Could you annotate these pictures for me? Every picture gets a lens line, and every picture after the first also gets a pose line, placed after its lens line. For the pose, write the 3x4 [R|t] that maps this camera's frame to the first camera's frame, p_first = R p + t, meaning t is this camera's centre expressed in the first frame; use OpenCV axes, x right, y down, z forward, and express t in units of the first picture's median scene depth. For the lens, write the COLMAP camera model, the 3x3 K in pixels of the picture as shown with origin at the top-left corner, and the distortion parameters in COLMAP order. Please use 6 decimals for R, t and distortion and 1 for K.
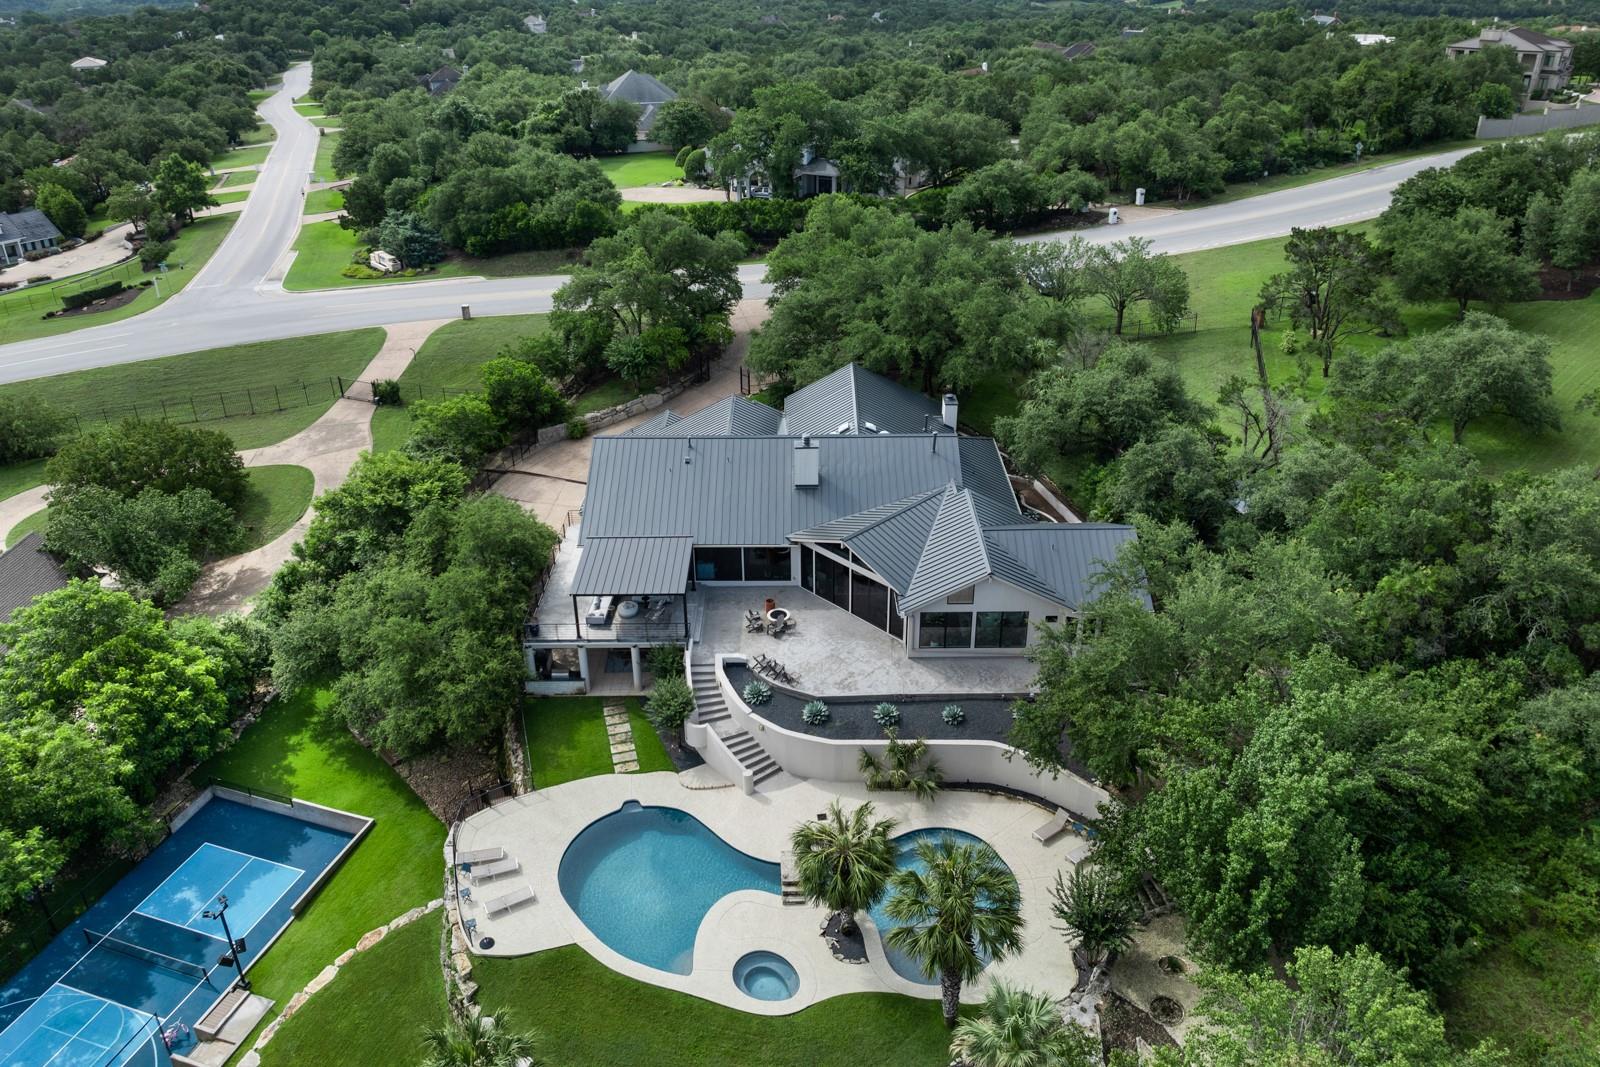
lens RADIAL K [[1109.9, 0, 806.1], [0, 1109.9, 472.7], [0, 0, 1]] dist [-0.036535, -0.009762]
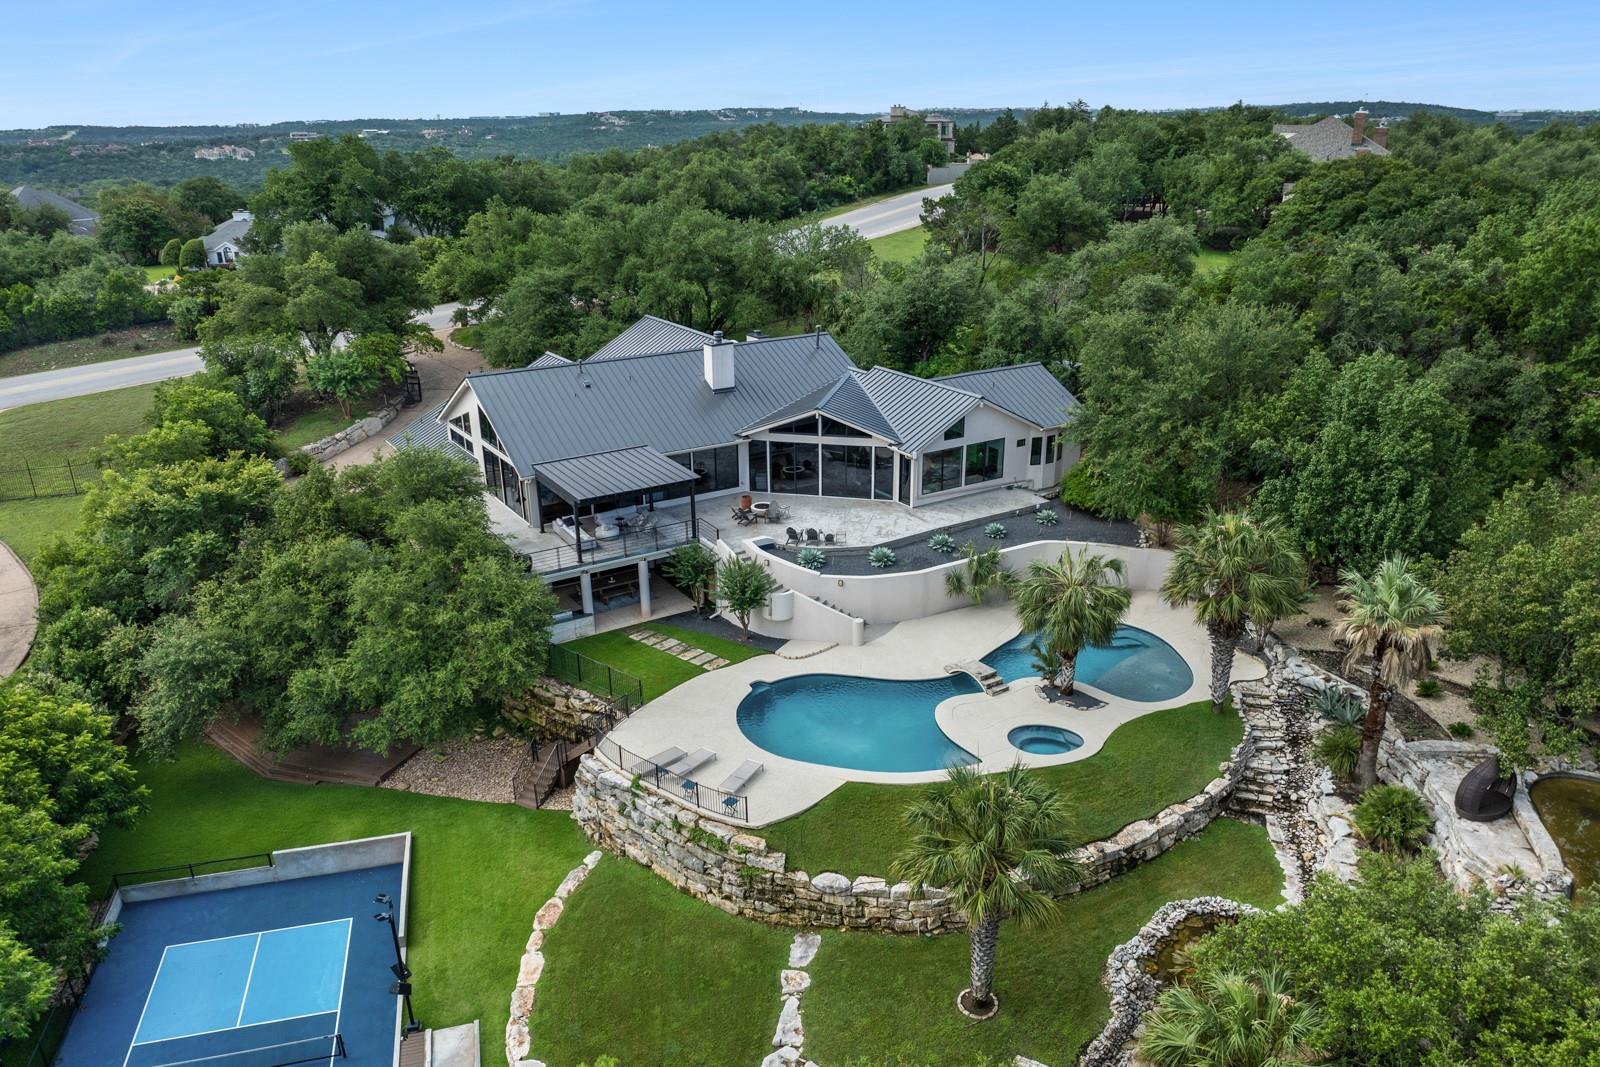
lens RADIAL K [[1125.2, 0, 796.0], [0, 1125.2, 596.4], [0, 0, 1]] dist [-0.038869, -0.002584]
pose [[0.844938, -0.209176, 0.492265, -0.709470], [0.235299, 0.971880, 0.009101, 0.295269], [-0.480326, 0.108139, 0.870398, 0.264621]]
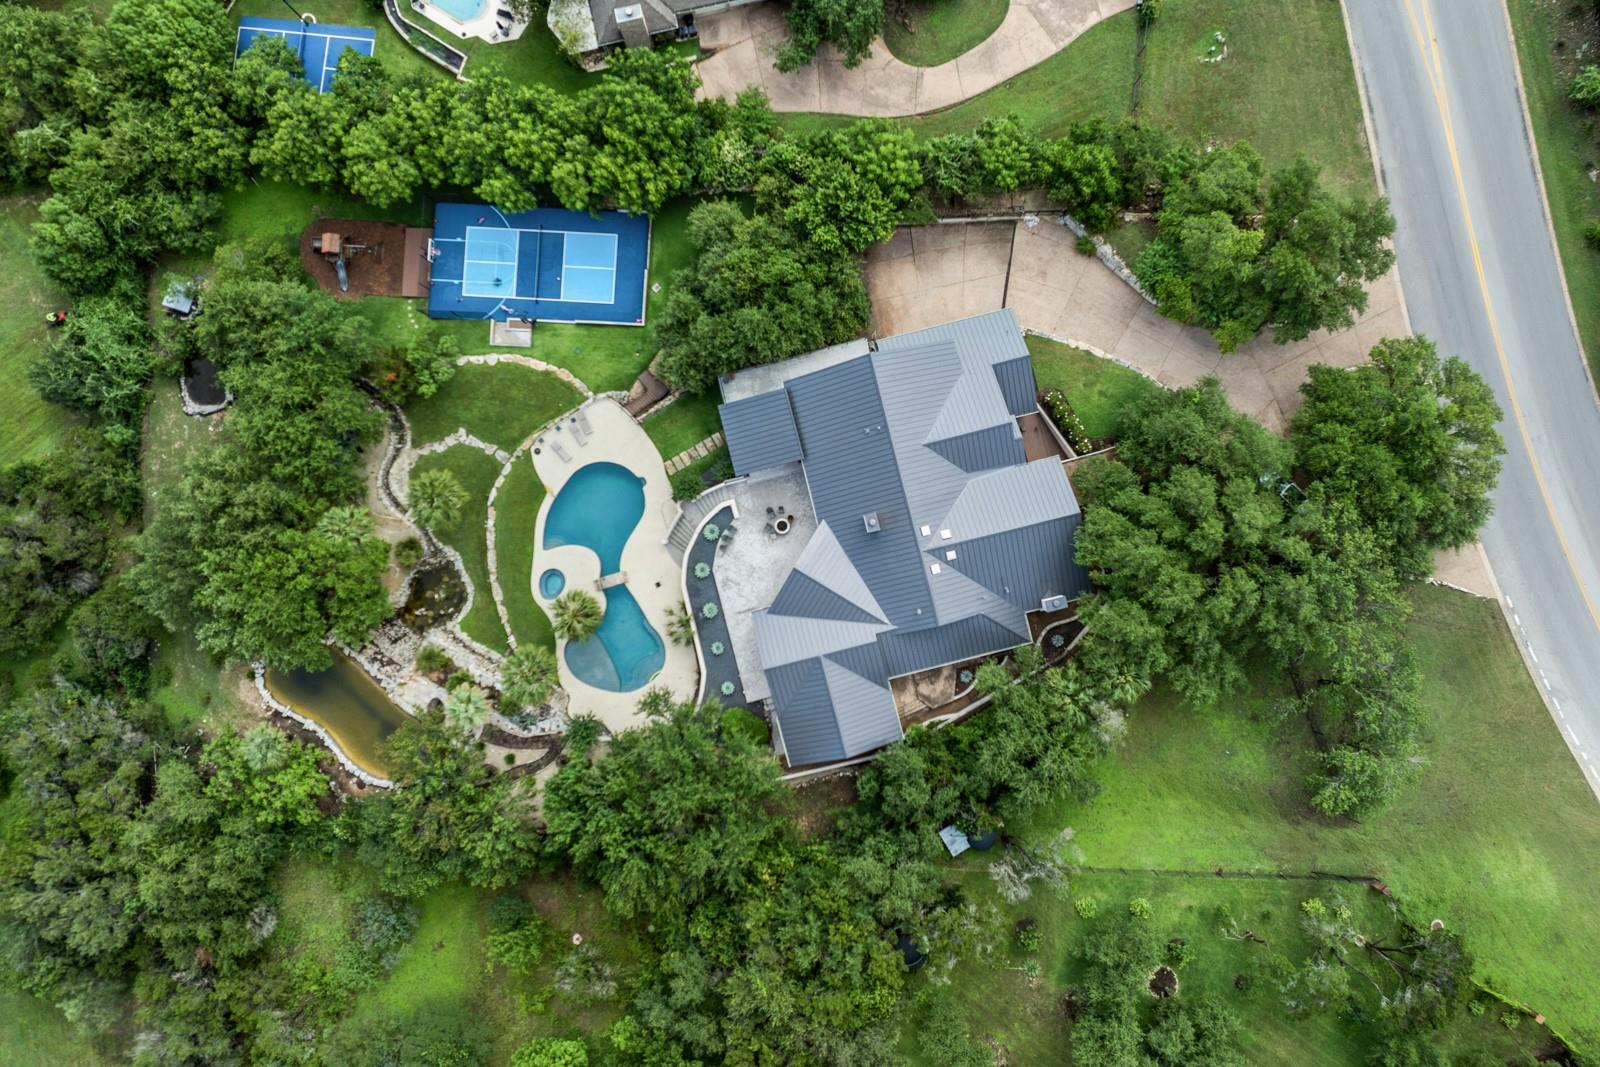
lens RADIAL K [[1112.9, 0, 804.1], [0, 1112.9, 518.4], [0, 0, 1]] dist [-0.028634, -0.005619]
pose [[0.246224, 0.969121, -0.013377, -0.010259], [-0.432430, 0.122198, 0.893349, -1.859879], [0.867397, -0.214180, 0.449165, 0.499081]]
